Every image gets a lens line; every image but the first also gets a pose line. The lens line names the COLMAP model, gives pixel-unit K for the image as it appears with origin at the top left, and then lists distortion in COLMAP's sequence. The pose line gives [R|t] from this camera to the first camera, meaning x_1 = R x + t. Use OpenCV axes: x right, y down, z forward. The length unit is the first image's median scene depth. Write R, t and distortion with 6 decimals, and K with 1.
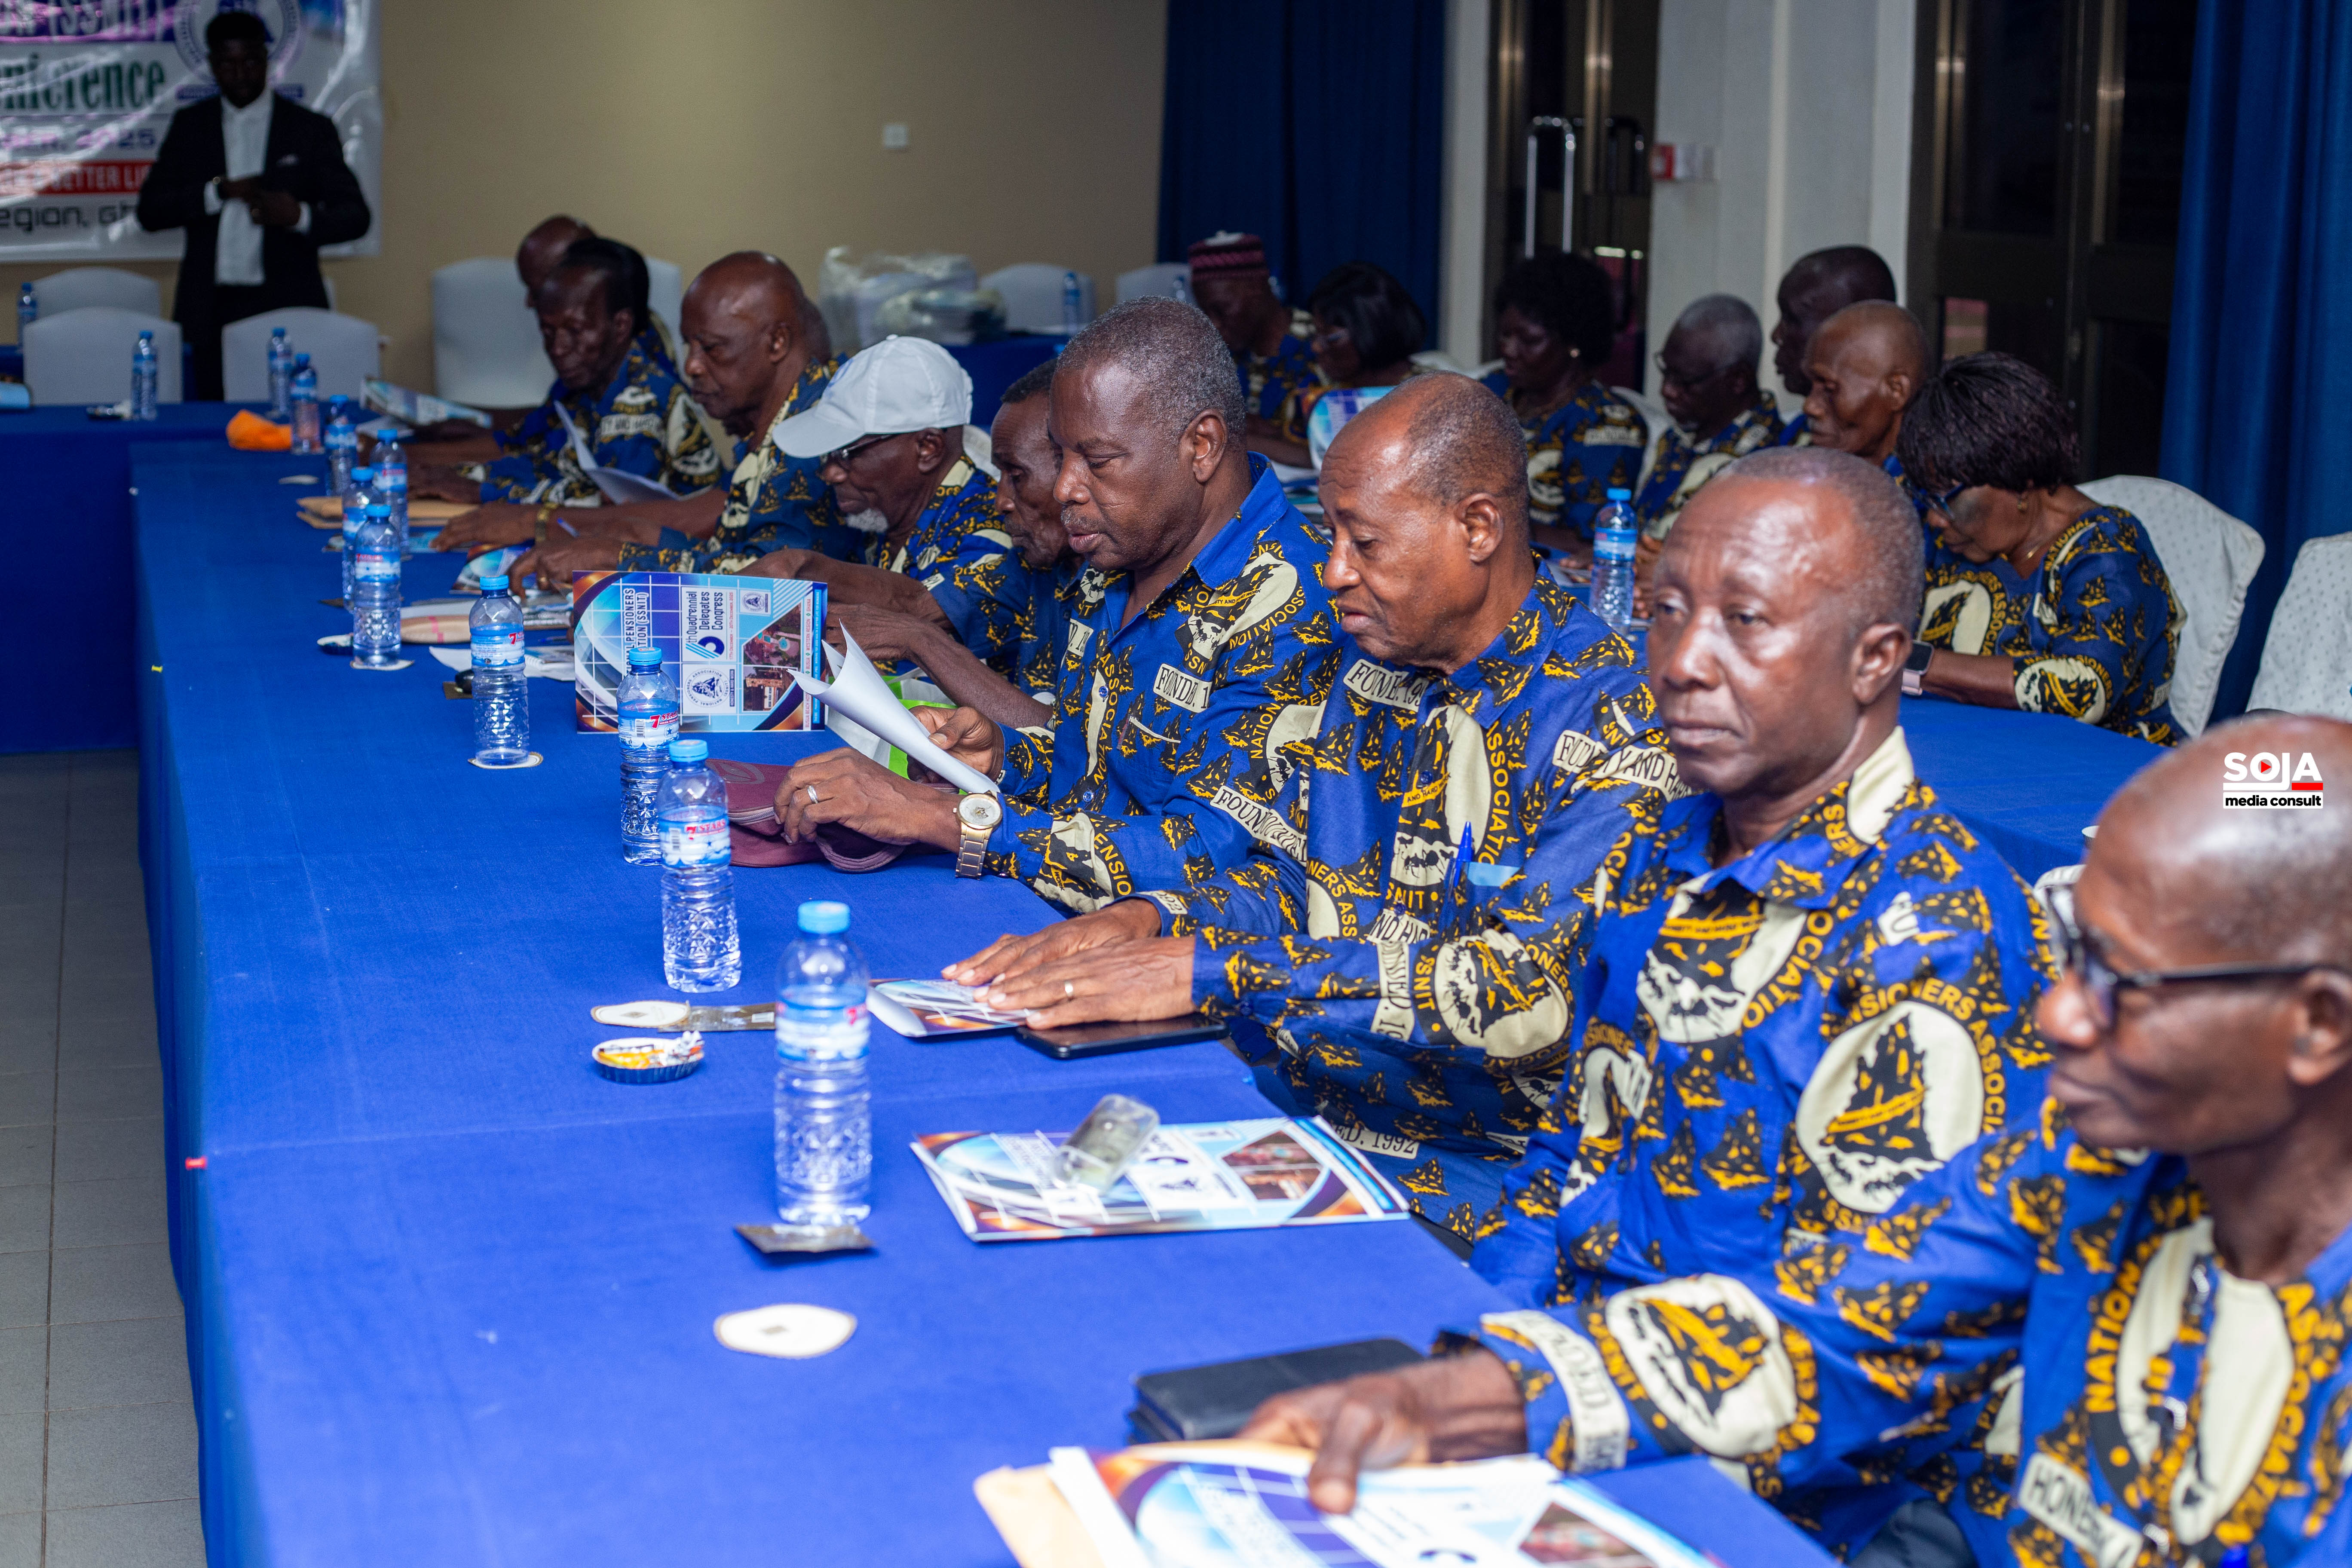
lens RADIAL K [[3302.2, 0, 1170.1], [0, 3302.2, 786.3], [0, 0, 1]] dist [-0.285560, 0.733077]
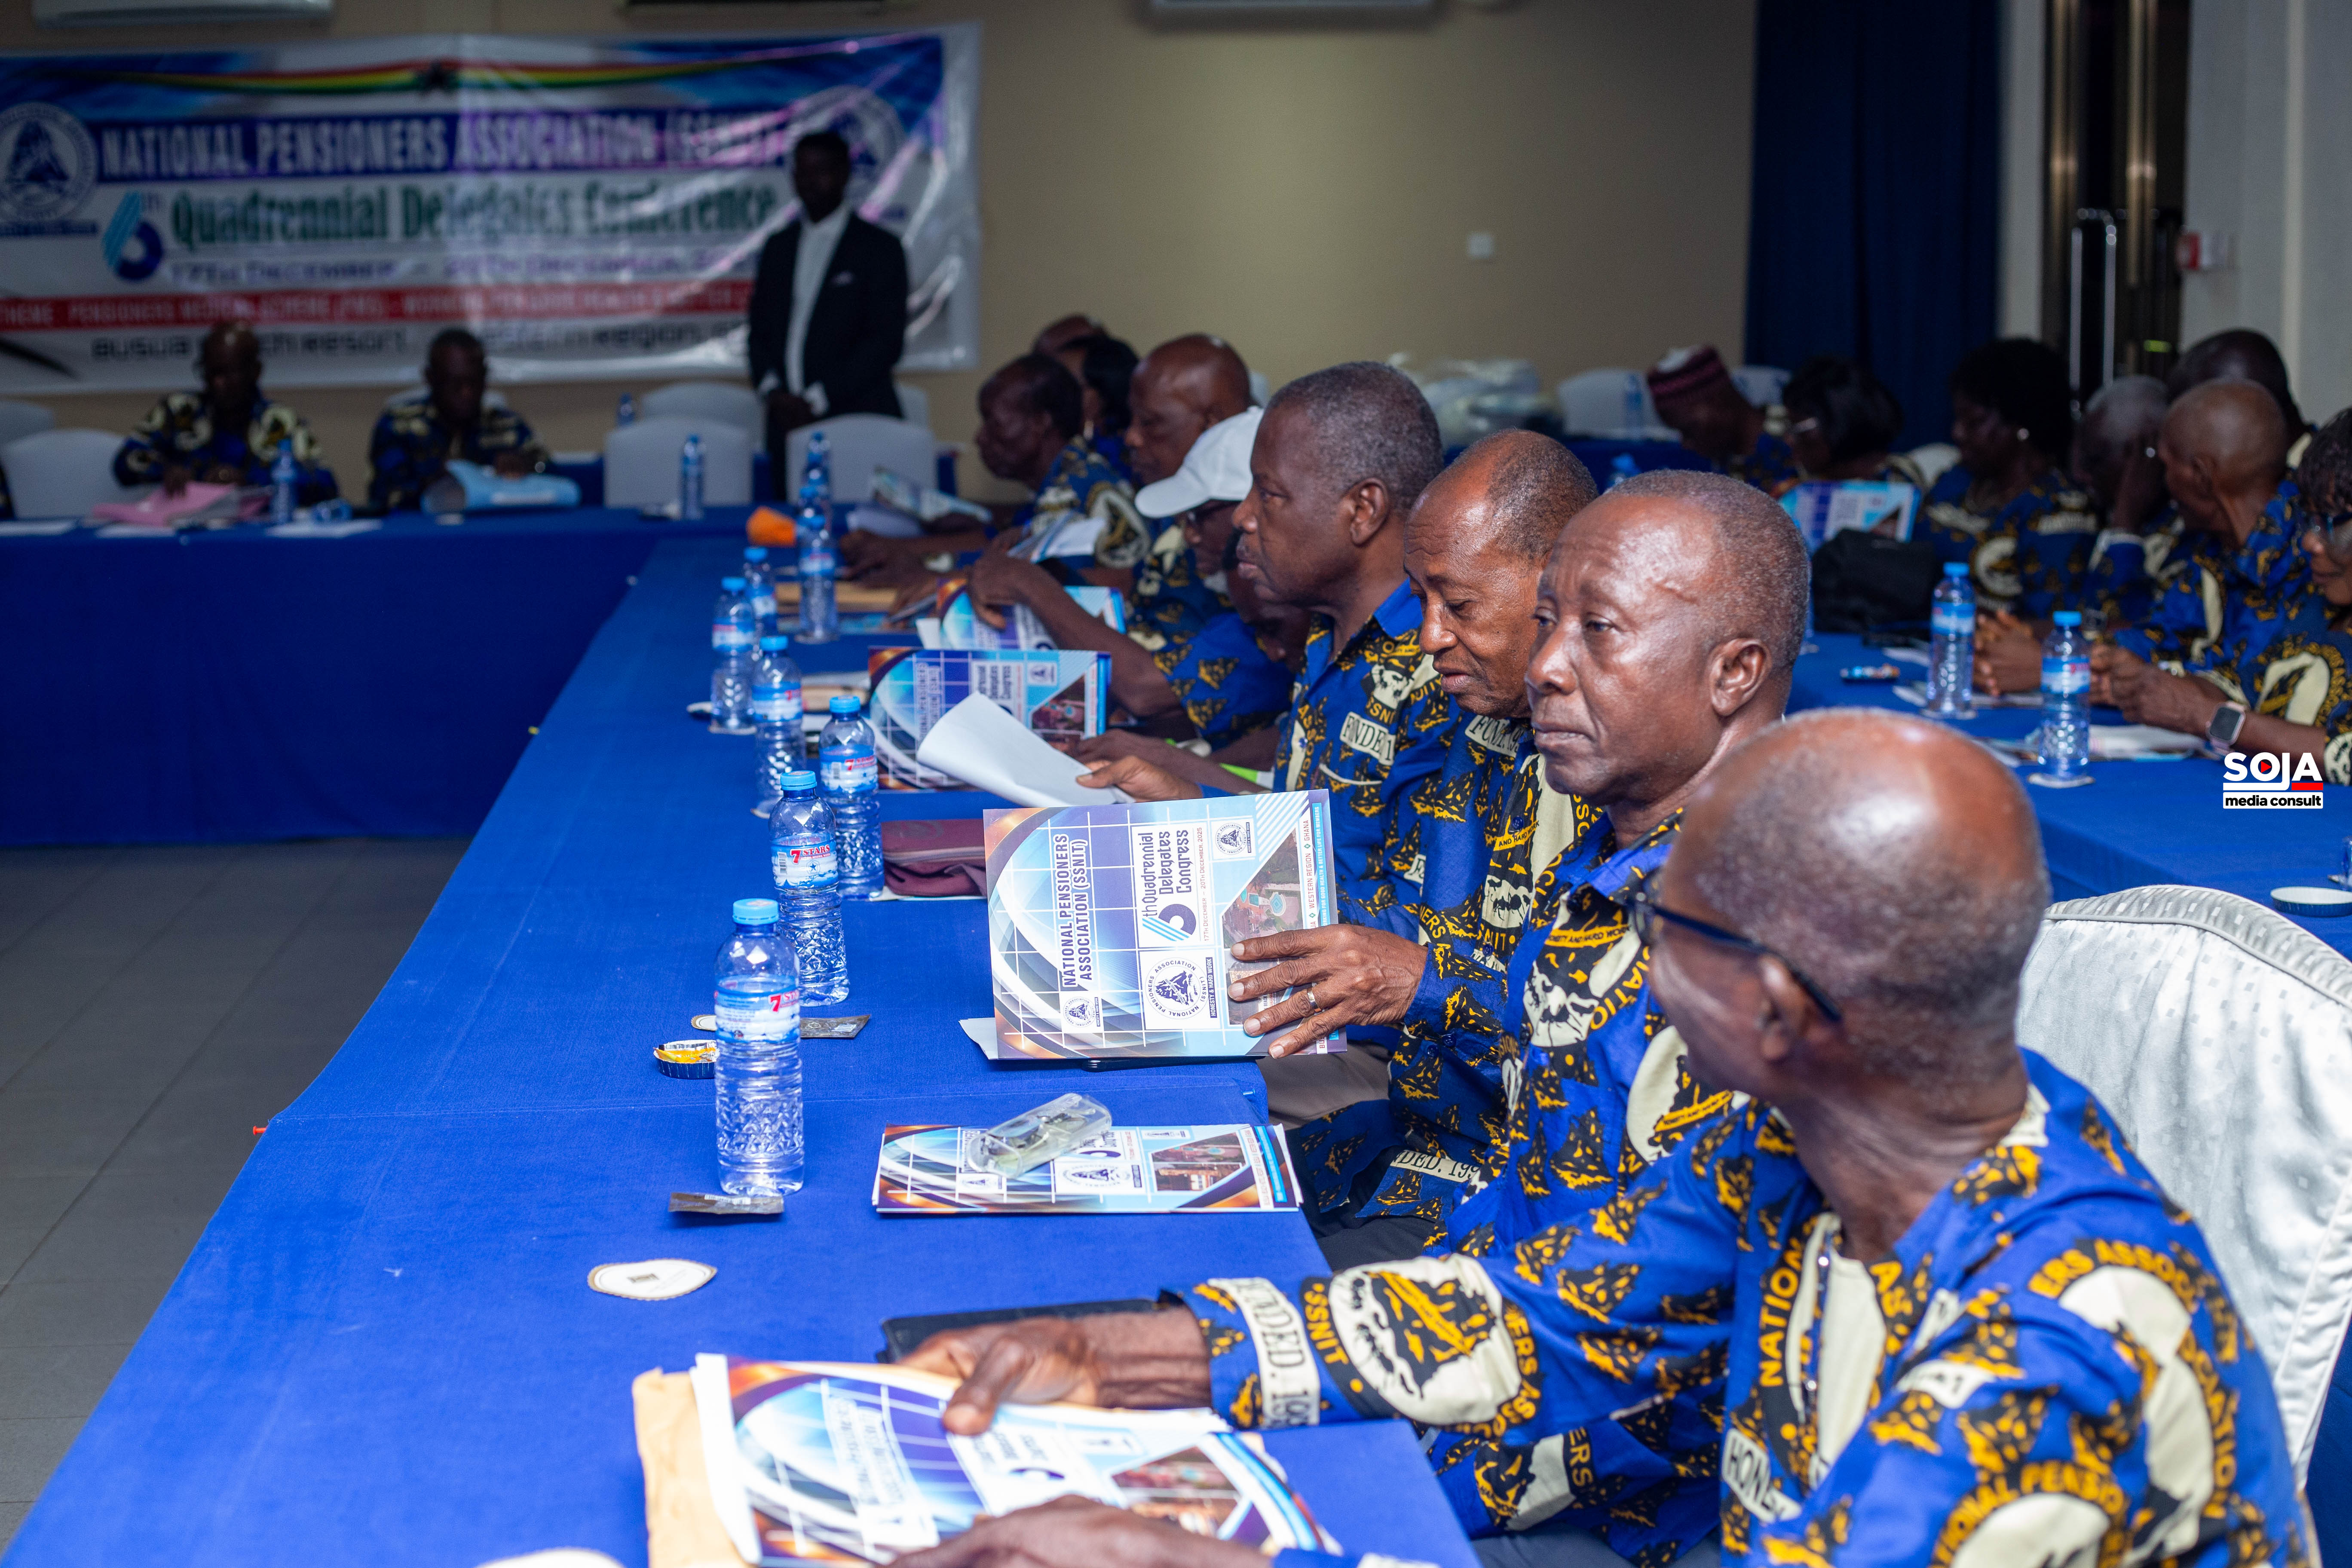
lens RADIAL K [[3302.2, 0, 1170.1], [0, 3302.2, 786.3], [0, 0, 1]] dist [-0.285560, 0.733077]
pose [[0.977378, 0.007459, -0.211370, 0.260279], [-0.015123, 0.999284, -0.034669, 0.034518], [0.210960, 0.037082, 0.976791, -0.033037]]
